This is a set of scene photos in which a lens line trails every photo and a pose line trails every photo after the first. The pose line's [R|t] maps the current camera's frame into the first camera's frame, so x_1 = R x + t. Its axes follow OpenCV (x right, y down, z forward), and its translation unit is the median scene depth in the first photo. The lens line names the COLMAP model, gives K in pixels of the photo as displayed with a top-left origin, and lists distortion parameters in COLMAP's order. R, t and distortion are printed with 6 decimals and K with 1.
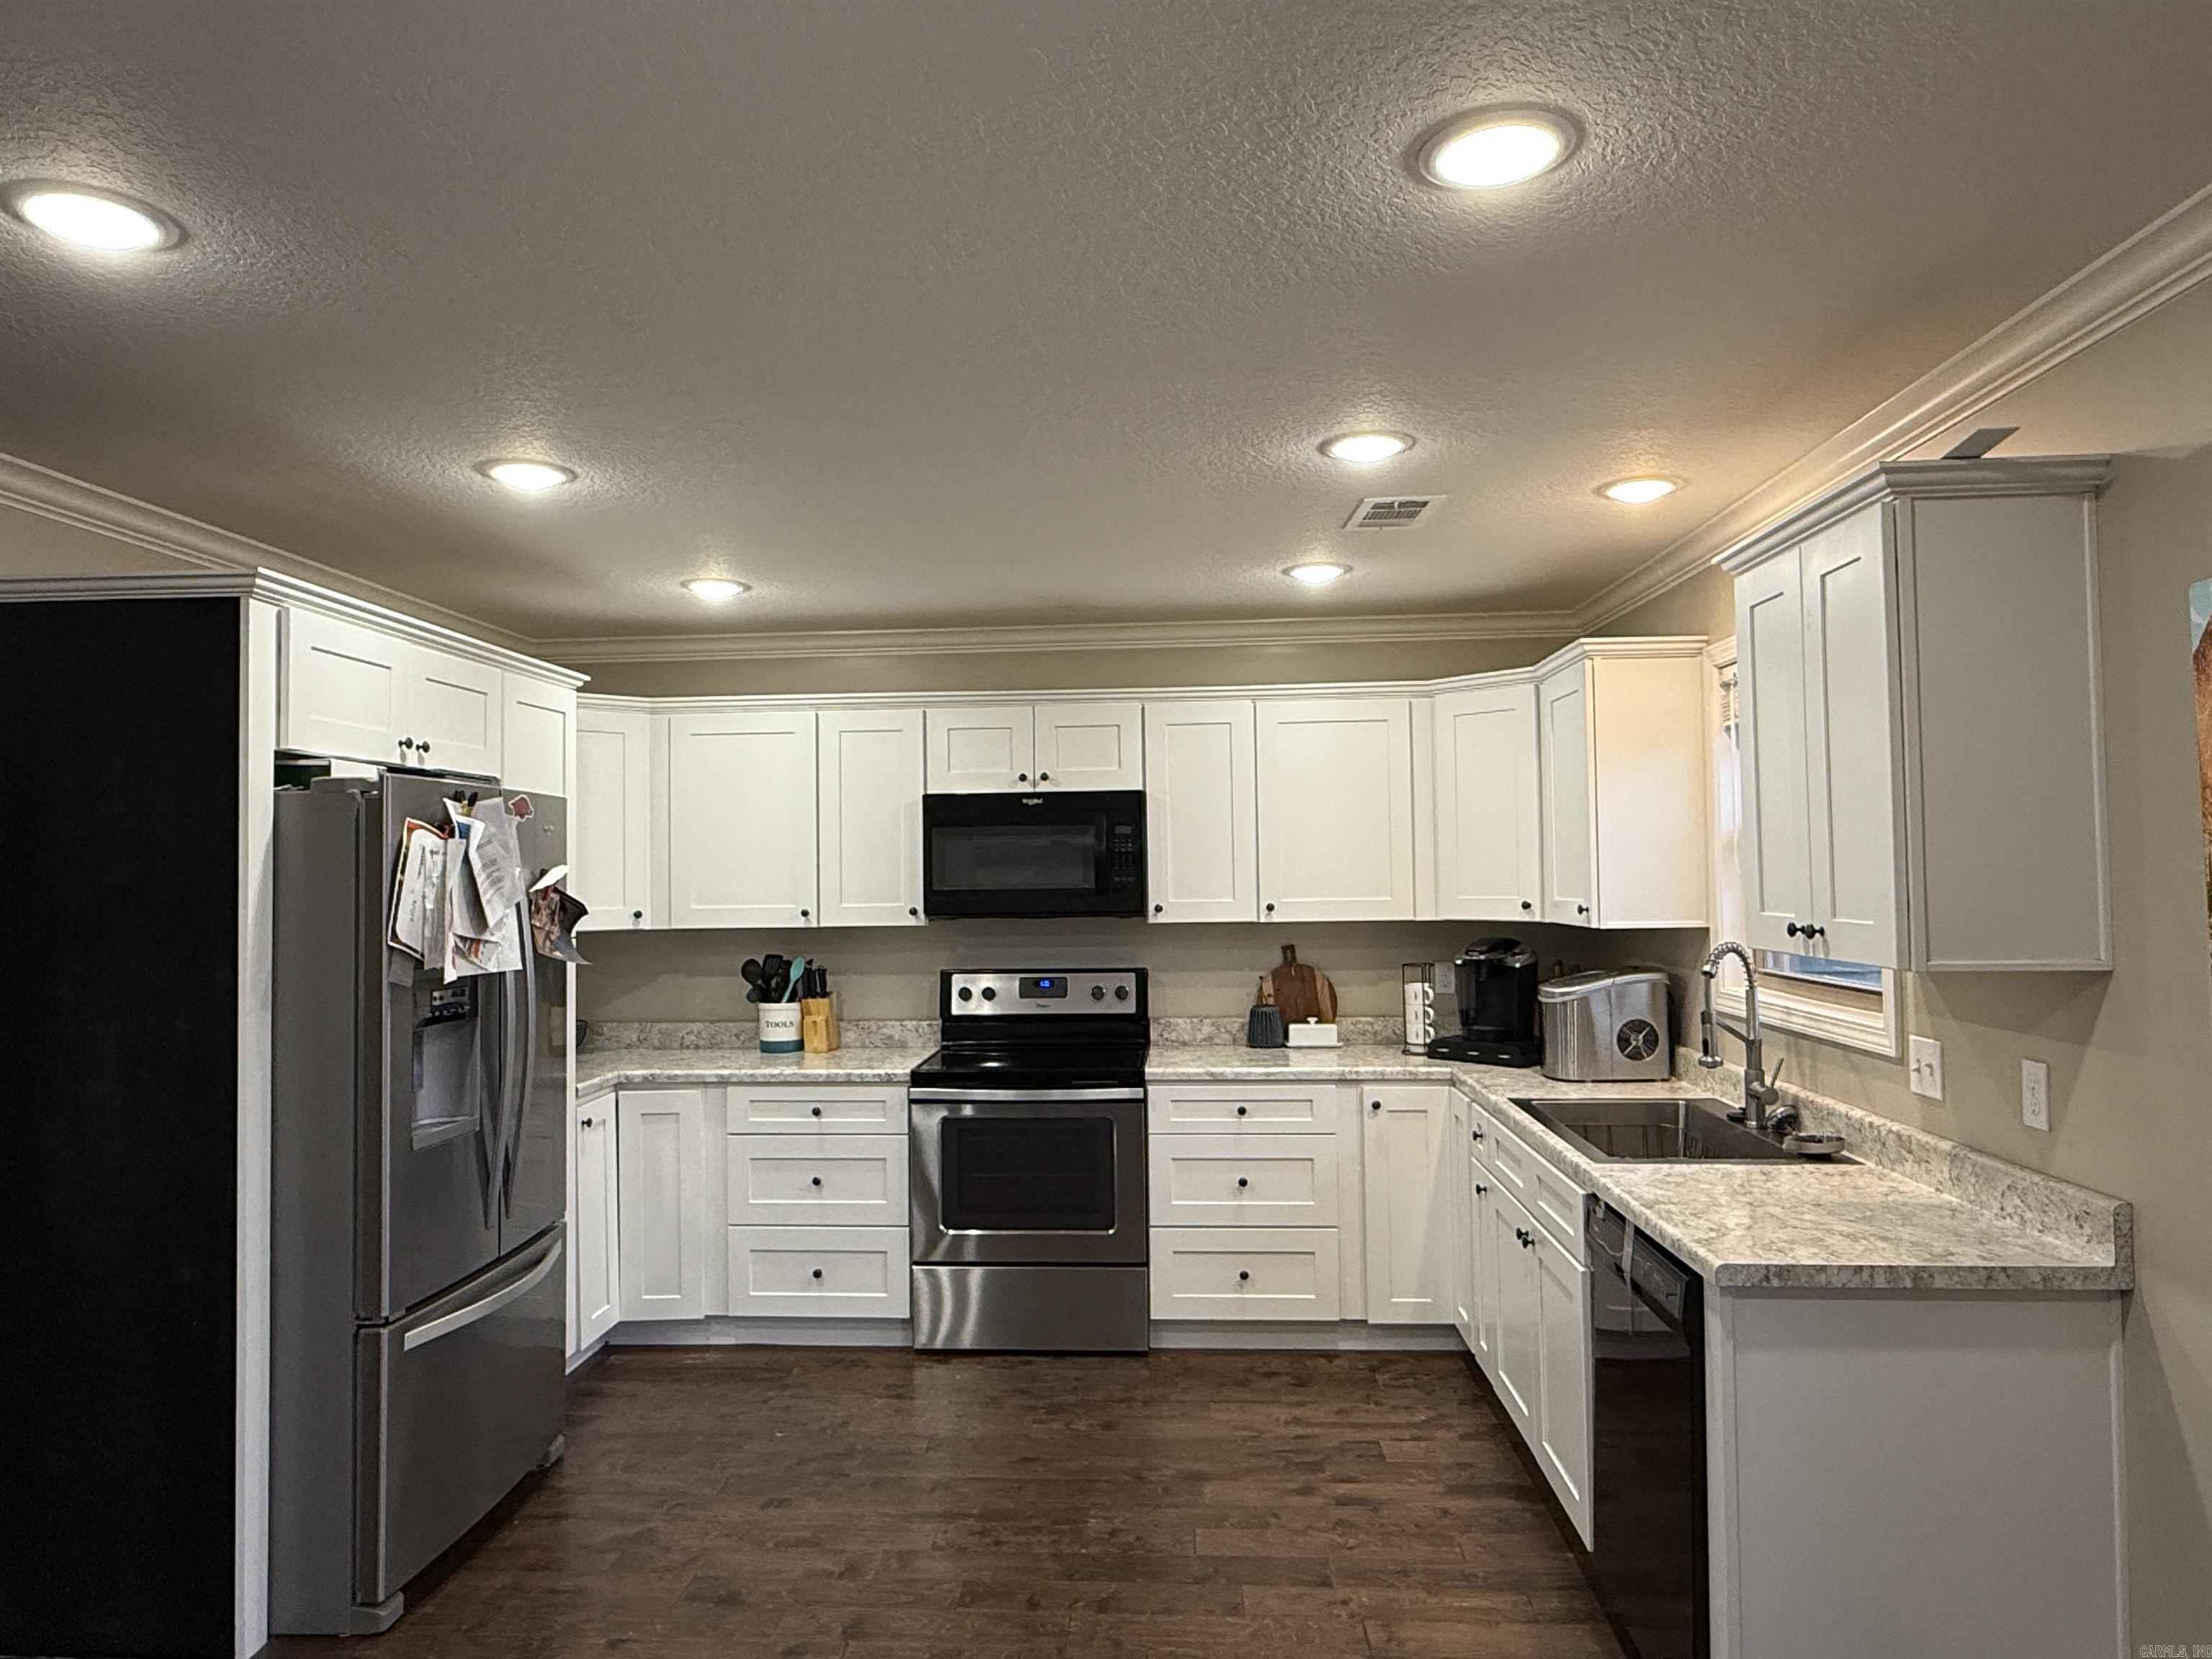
lens RADIAL K [[1368.9, 0, 1106.0], [0, 1368.9, 829.5], [0, 0, 1]] dist [0.001657, -0.000663]
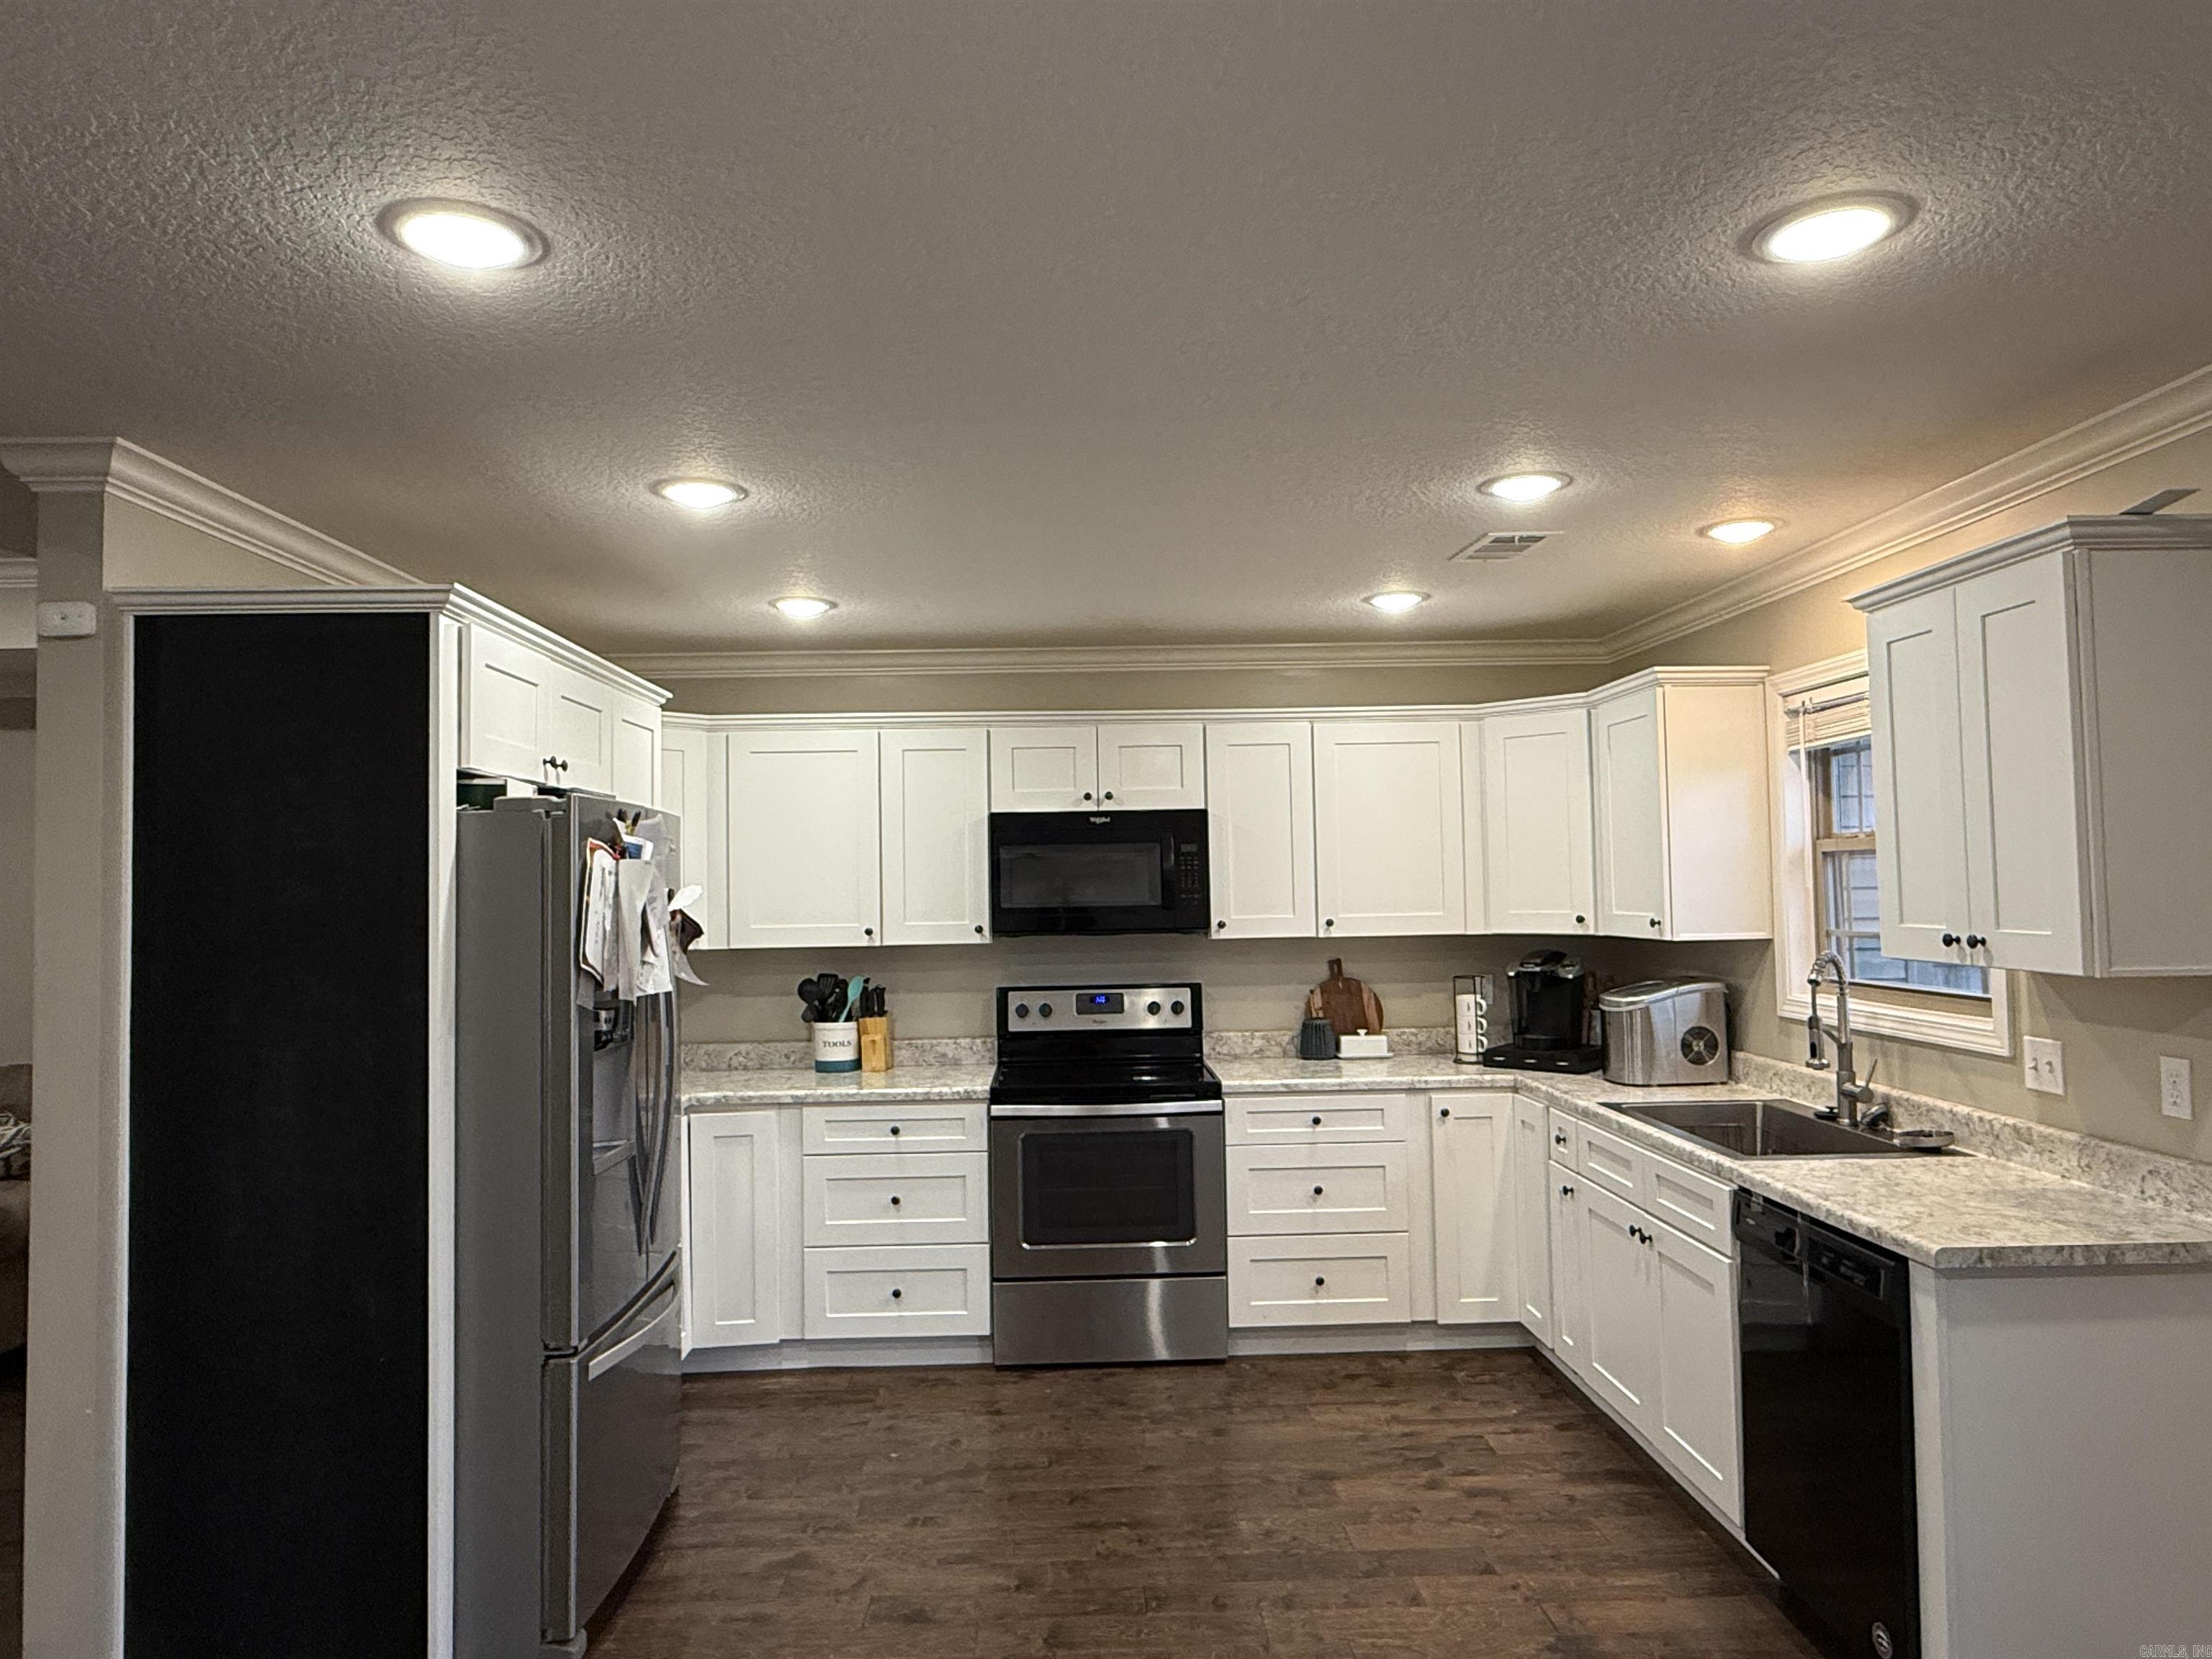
lens RADIAL K [[1368.9, 0, 1106.0], [0, 1368.9, 829.5], [0, 0, 1]] dist [0.001657, -0.000663]
pose [[0.995428, -0.000455, 0.095510, -0.165178], [0.001557, 0.999933, -0.011461, -0.002028], [-0.095498, 0.011558, 0.995363, -0.012493]]
